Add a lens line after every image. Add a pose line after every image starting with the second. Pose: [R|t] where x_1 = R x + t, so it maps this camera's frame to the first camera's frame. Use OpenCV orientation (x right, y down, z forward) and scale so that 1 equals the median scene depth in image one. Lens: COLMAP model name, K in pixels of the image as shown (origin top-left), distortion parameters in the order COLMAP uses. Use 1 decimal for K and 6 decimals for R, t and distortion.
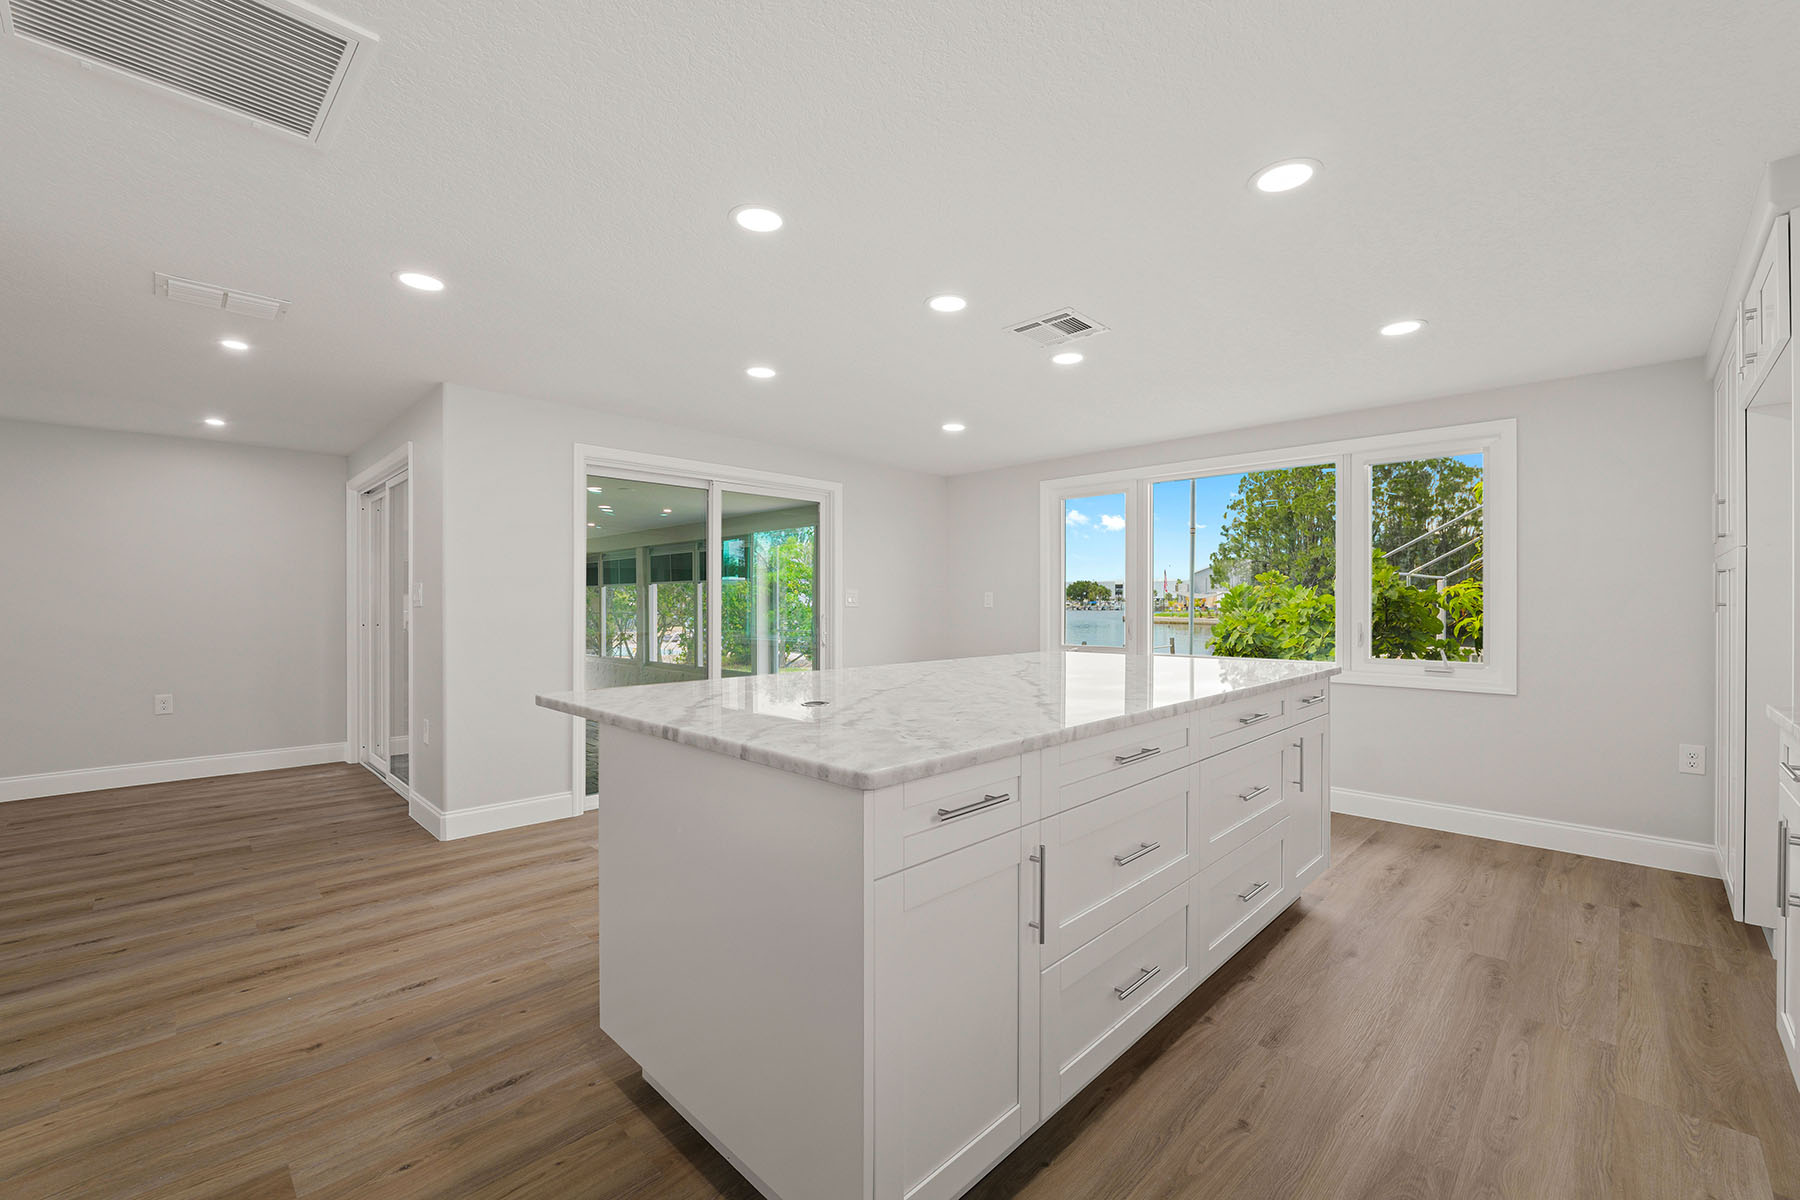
lens RADIAL K [[736.2, 0, 907.6], [0, 736.2, 589.8], [0, 0, 1]] dist [-0.005303, -0.001438]
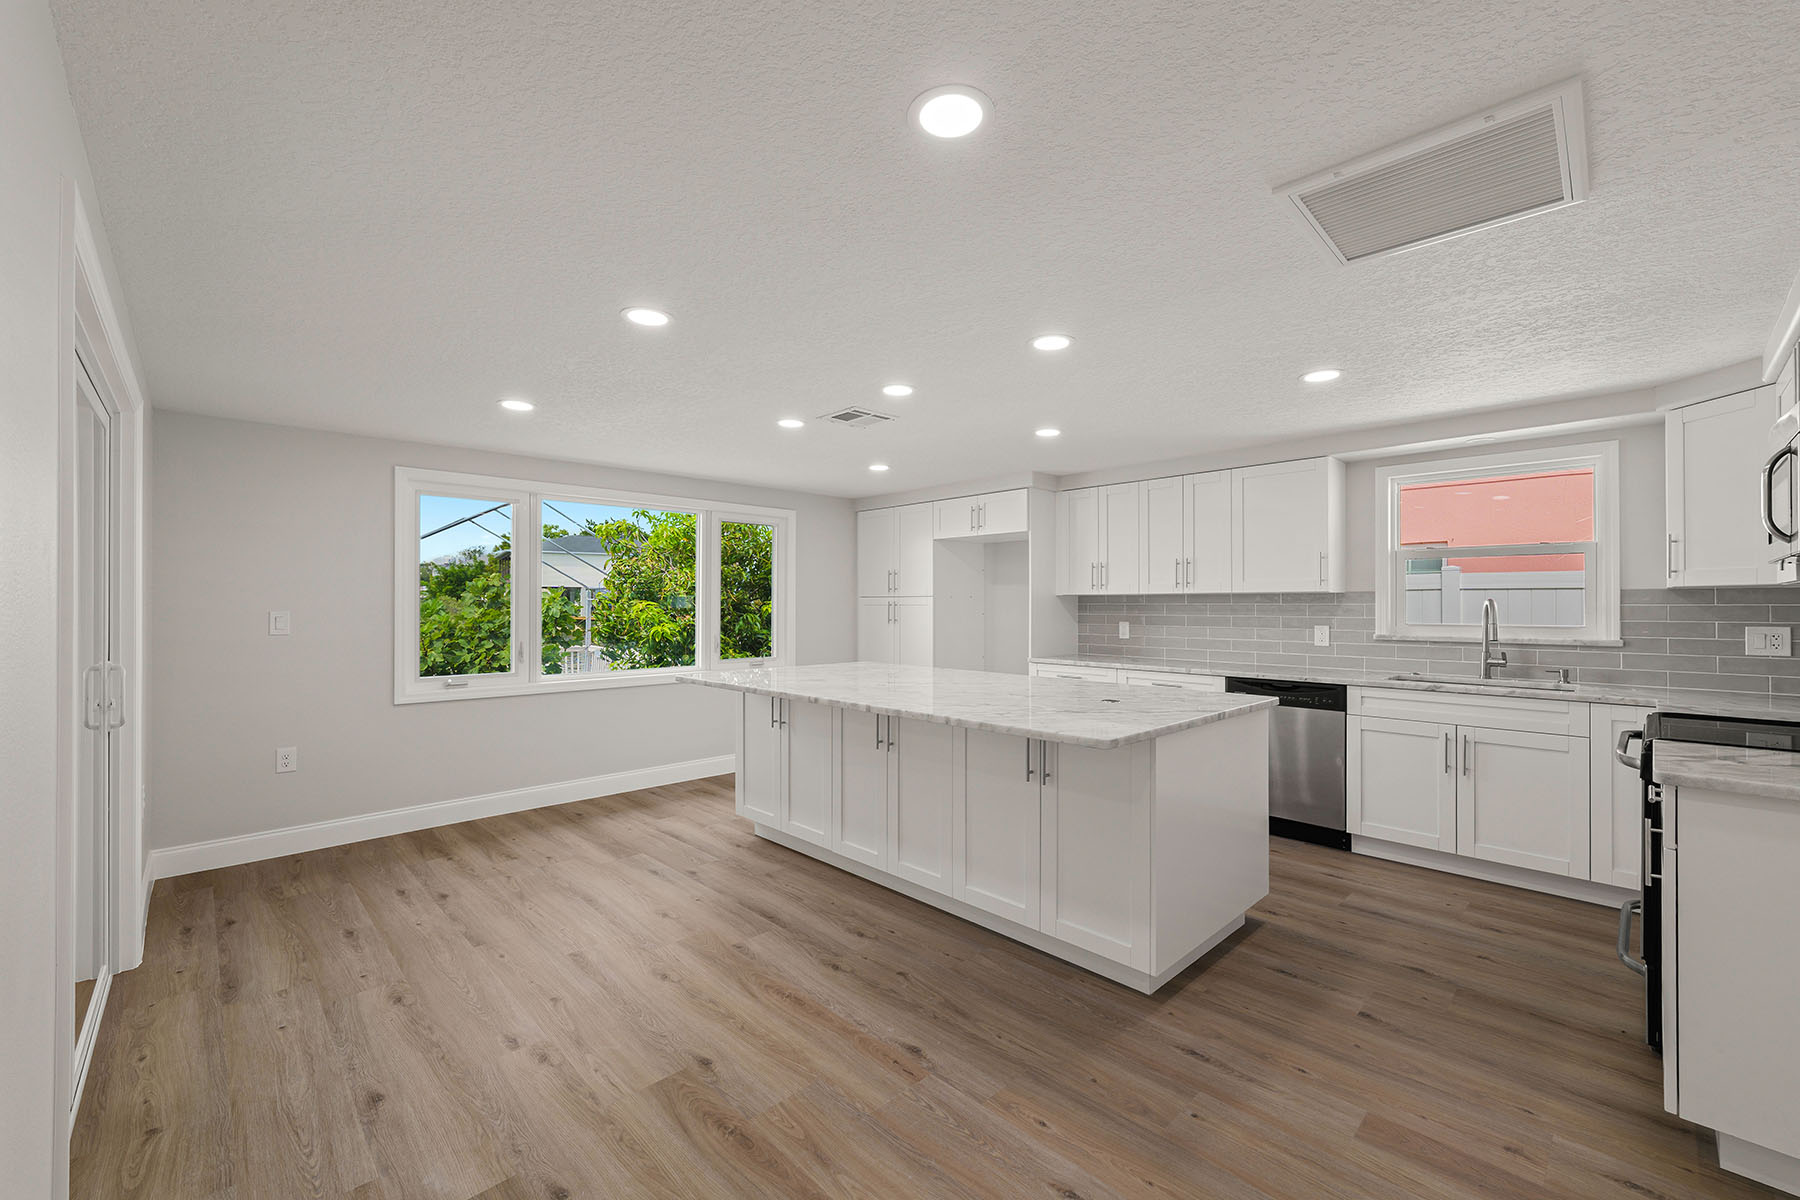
lens RADIAL K [[736.2, 0, 899.0], [0, 736.2, 601.3], [0, 0, 1]] dist [-0.005303, -0.001438]
pose [[0.024258, 0.006976, 0.999681, -1.214626], [-0.013946, 0.999881, -0.006639, -0.026243], [-0.999608, -0.013780, 0.024353, 1.017223]]
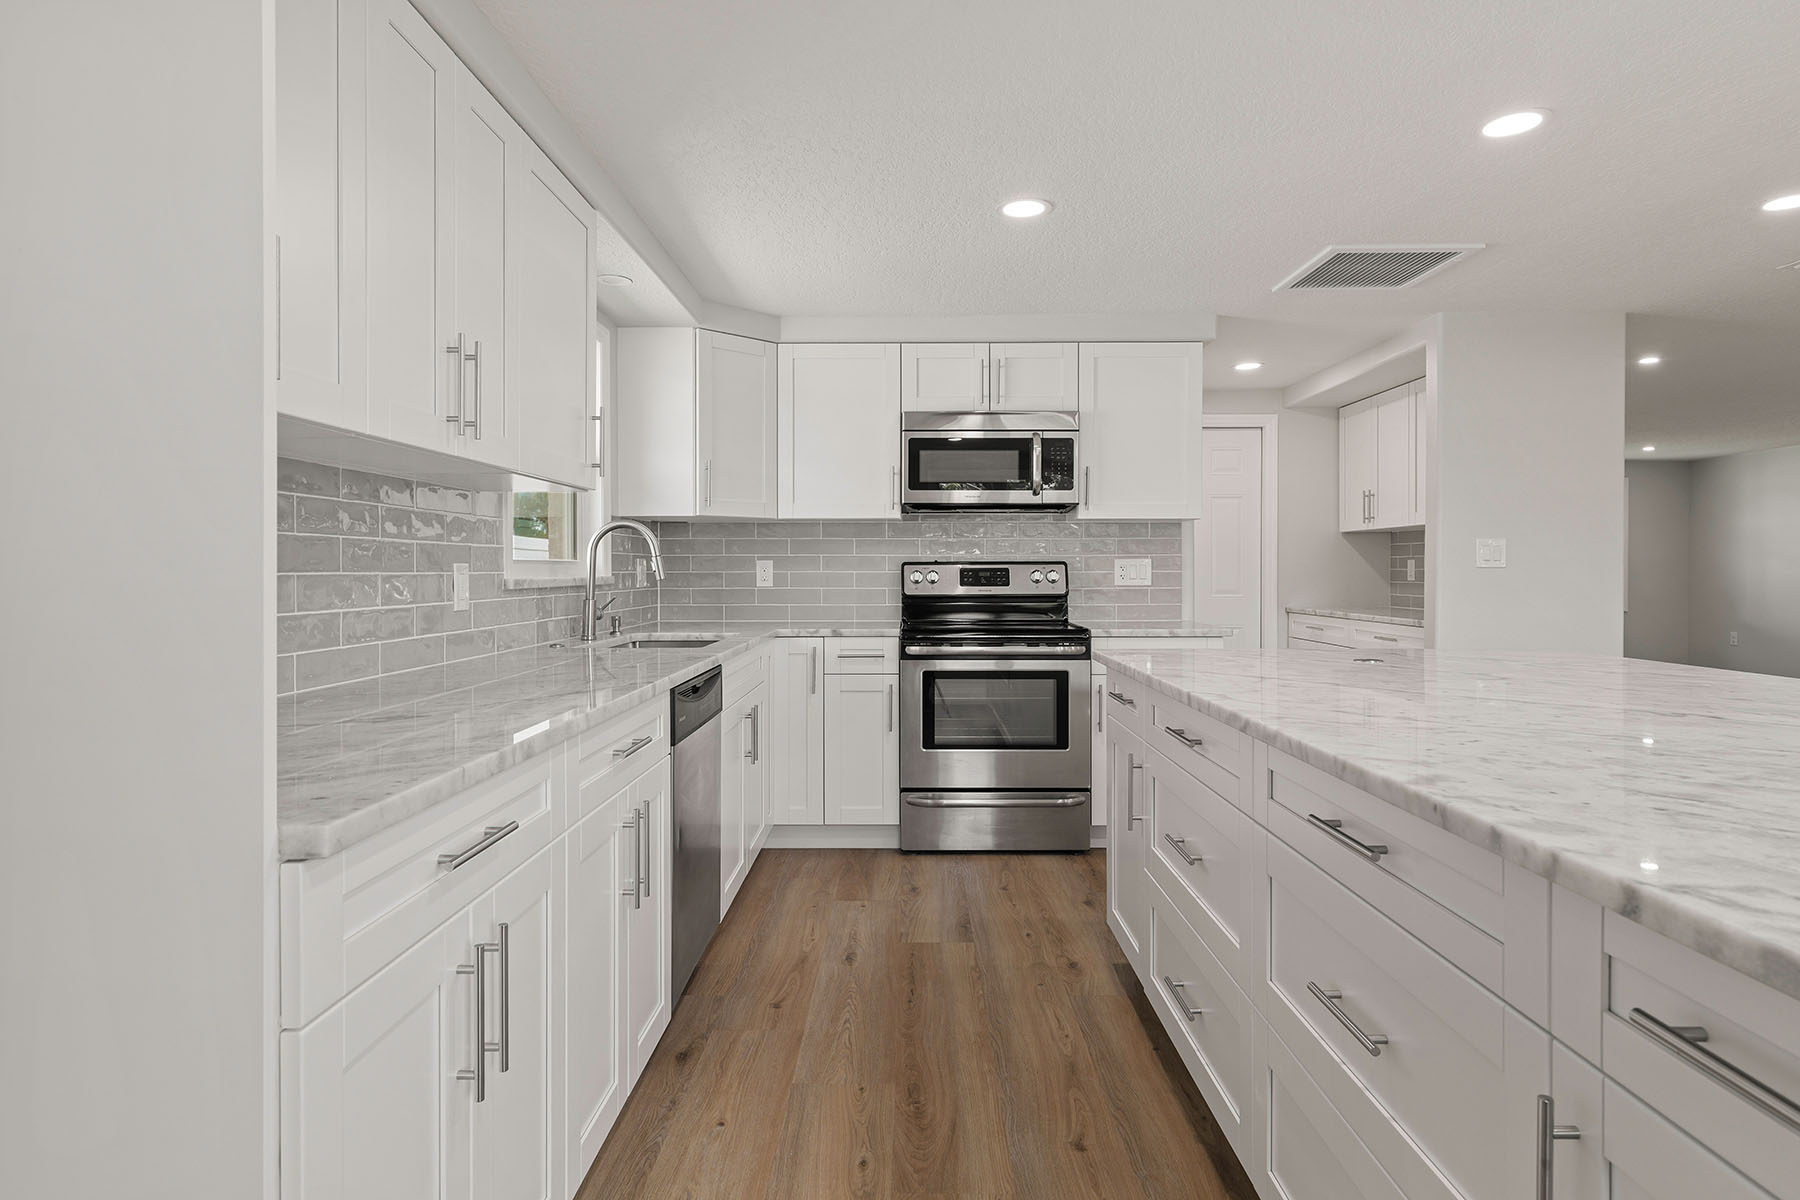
lens RADIAL K [[987.3, 0, 899.5], [0, 987.3, 577.9], [0, 0, 1]] dist [0.003305, -0.000871]
pose [[-0.720363, 0.007912, -0.693552, 0.925745], [0.011424, 0.999935, -0.000457, 0.025262], [0.693503, -0.008252, -0.720407, 1.103751]]
